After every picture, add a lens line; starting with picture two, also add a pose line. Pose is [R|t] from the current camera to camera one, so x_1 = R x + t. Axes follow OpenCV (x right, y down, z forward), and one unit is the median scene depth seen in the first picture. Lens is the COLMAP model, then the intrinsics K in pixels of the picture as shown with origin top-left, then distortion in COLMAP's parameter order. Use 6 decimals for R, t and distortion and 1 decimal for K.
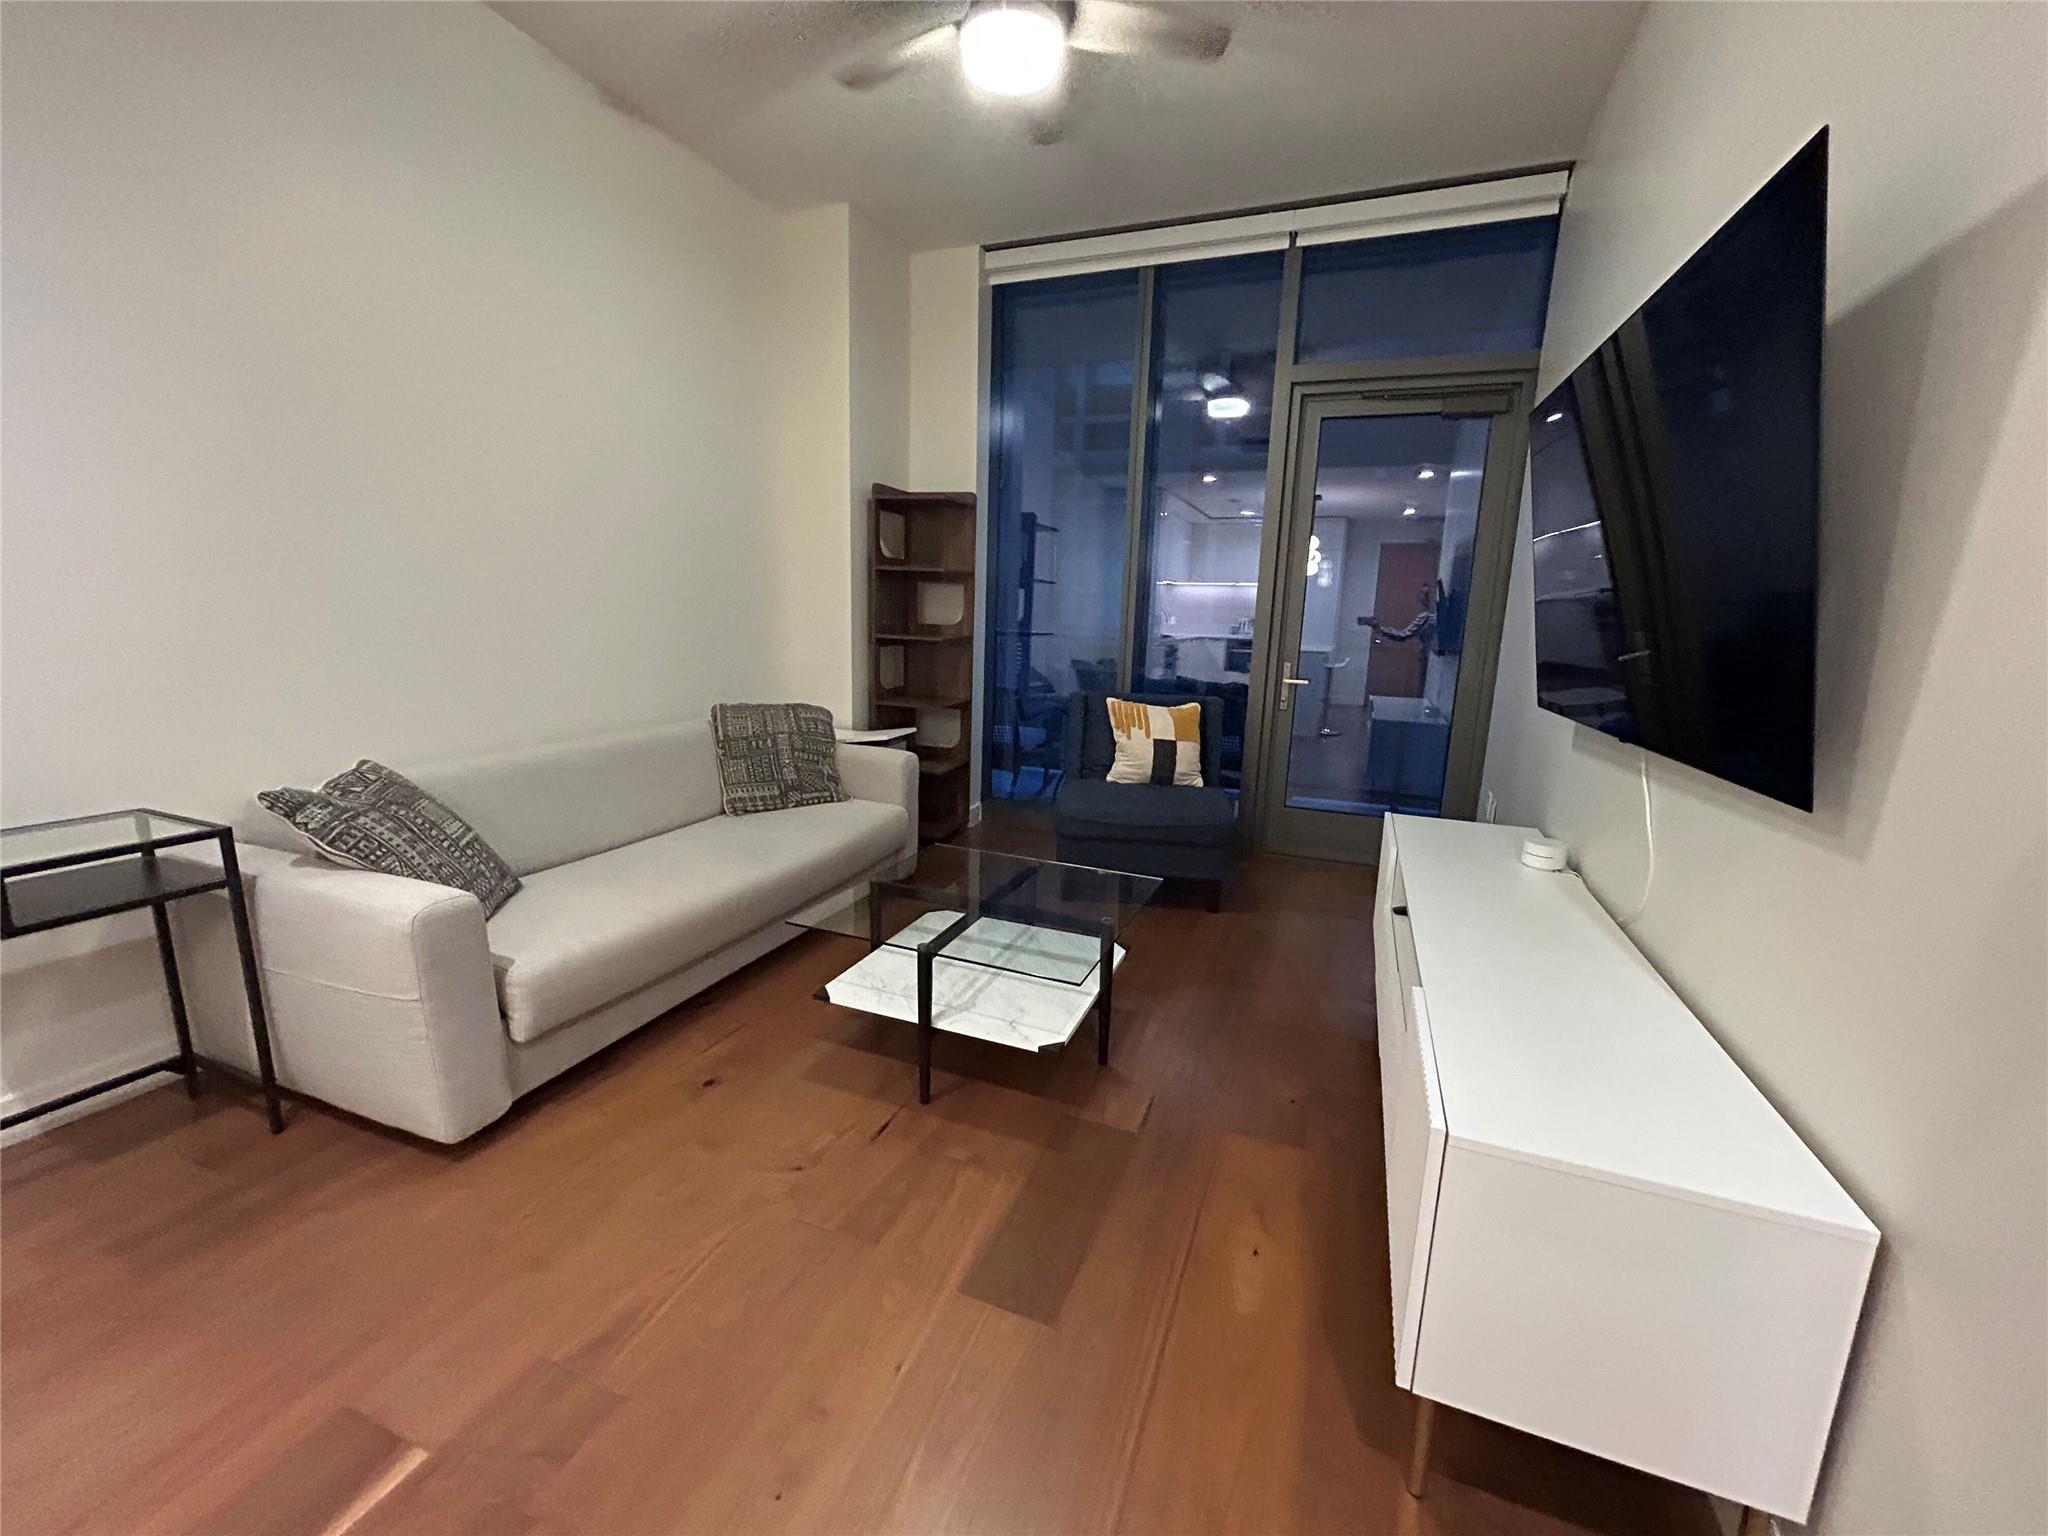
lens RADIAL K [[821.6, 0, 1021.0], [0, 821.6, 766.6], [0, 0, 1]] dist [0.001974, 0.000093]
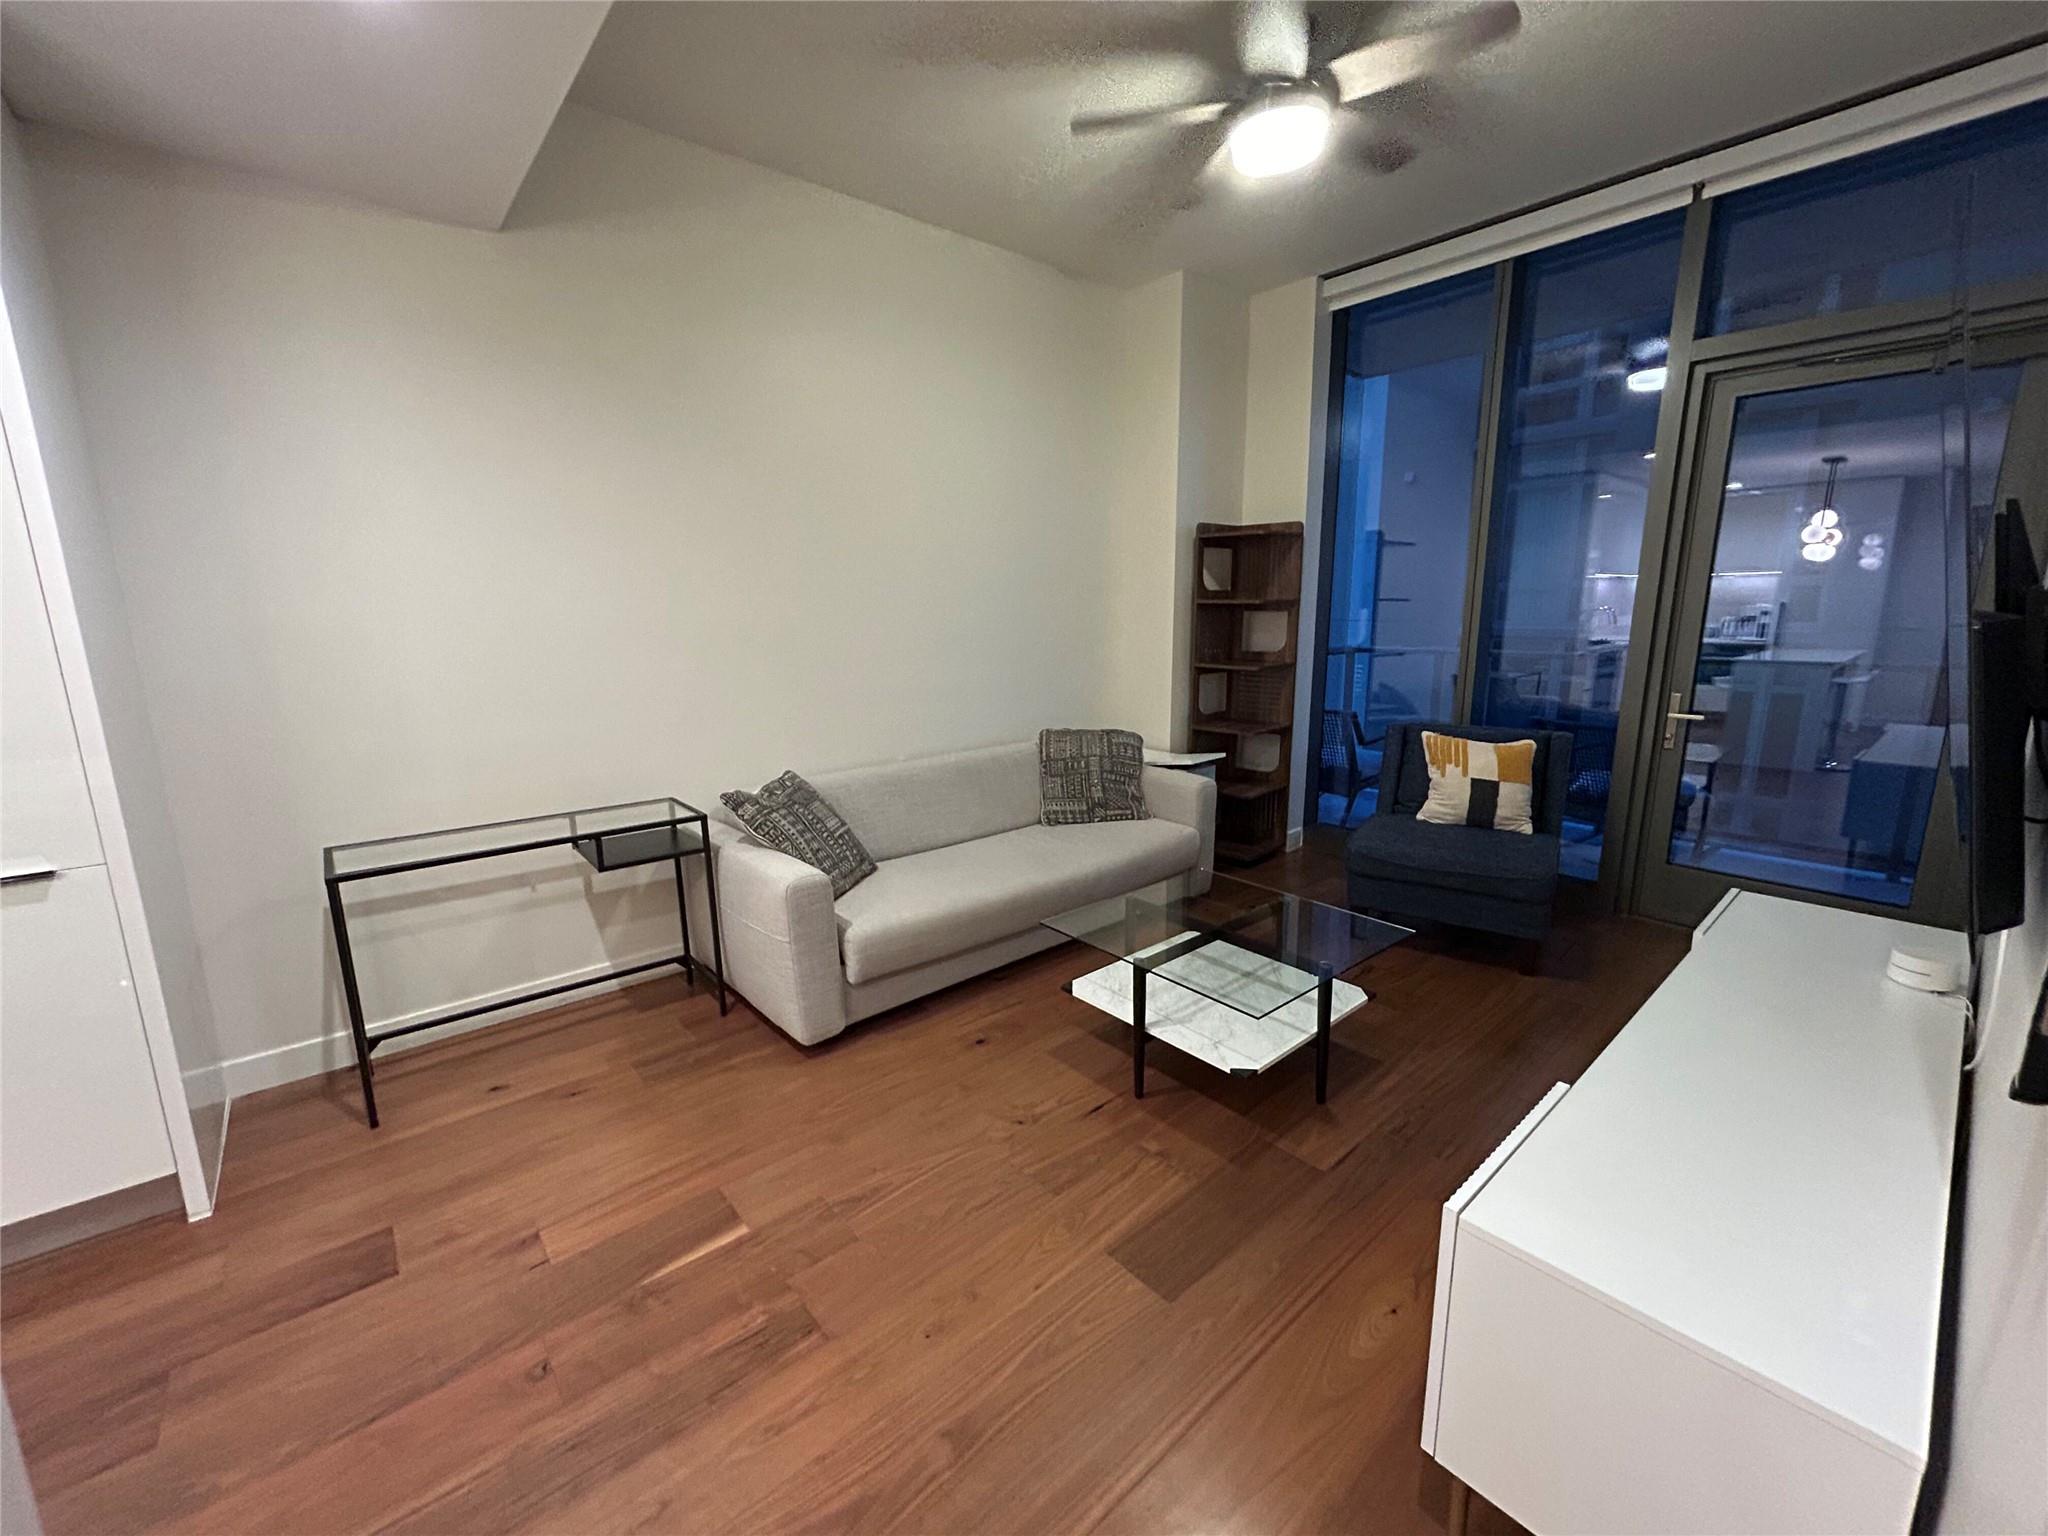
lens RADIAL K [[821.6, 0, 1025.7], [0, 821.6, 767.1], [0, 0, 1]] dist [0.001974, 0.000093]
pose [[0.887152, 0.049872, -0.458774, 0.146946], [-0.050258, 0.998671, 0.011377, -0.032807], [0.458732, 0.012963, 0.888480, -0.057130]]
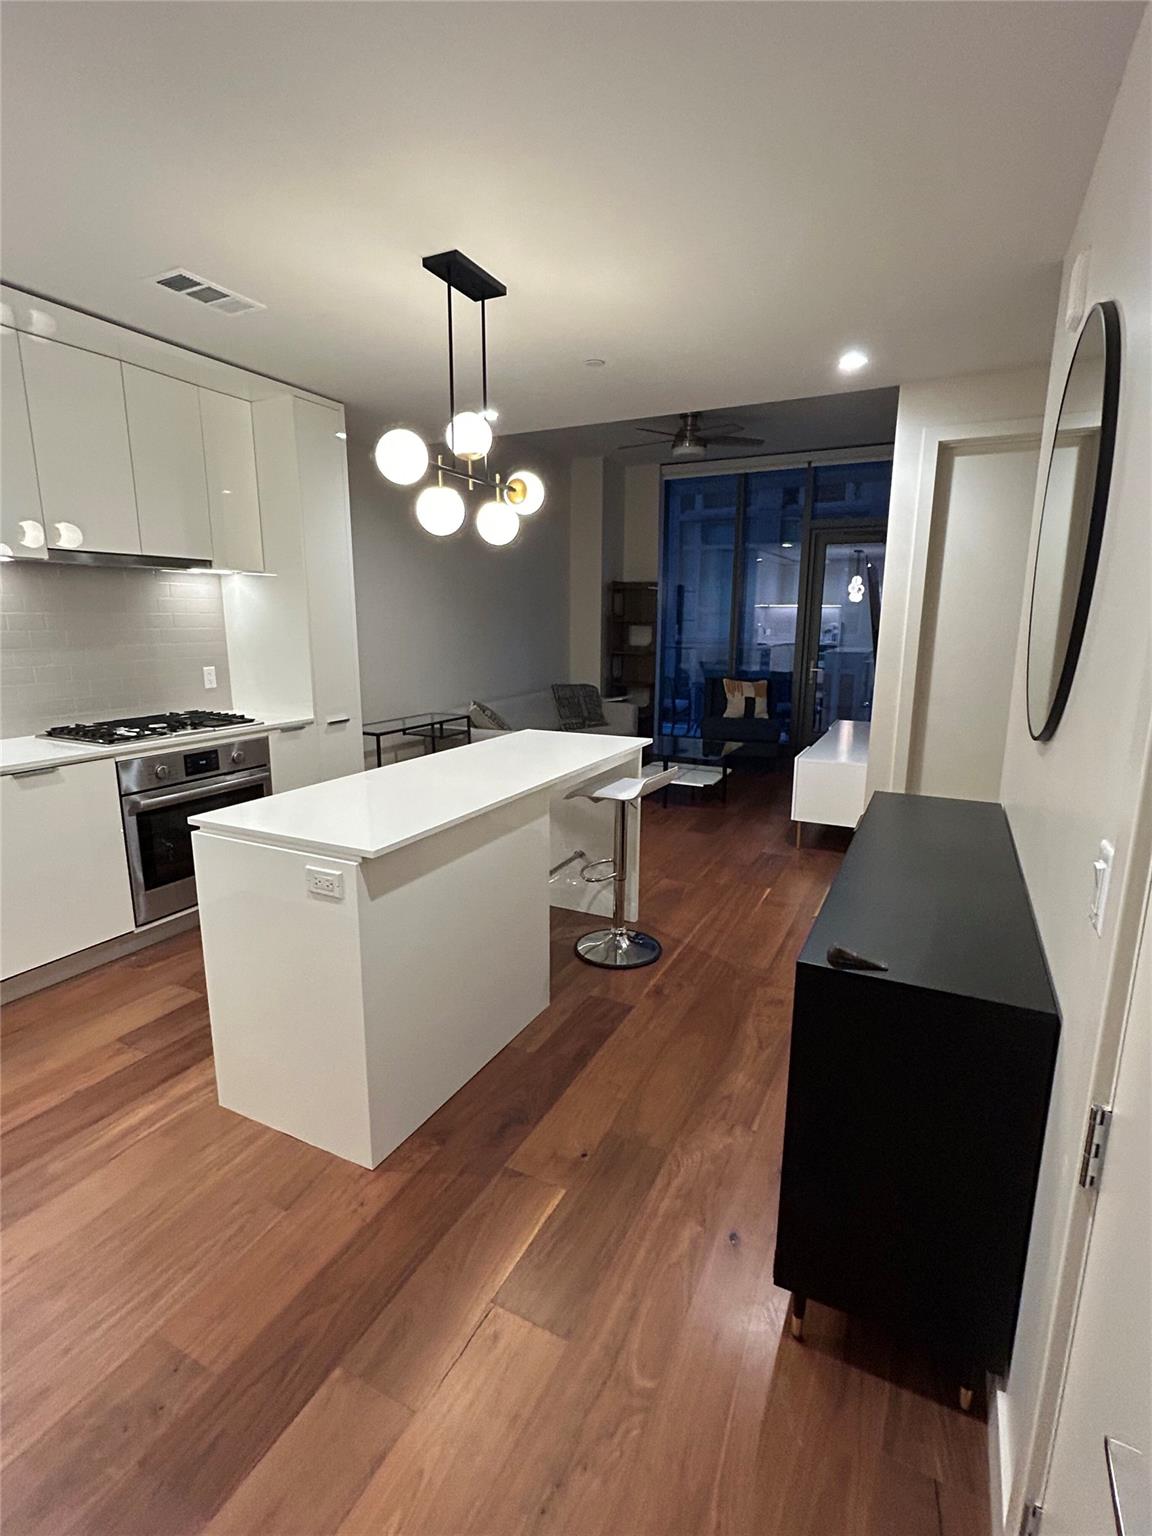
lens RADIAL K [[725.0, 0, 575.9], [0, 725.0, 763.5], [0, 0, 1]] dist [-0.001482, -0.000027]
pose [[0.995808, -0.007329, -0.091169, -0.118301], [0.008233, 0.999921, 0.009543, 0.127595], [0.091092, -0.010253, 0.995790, -1.018688]]
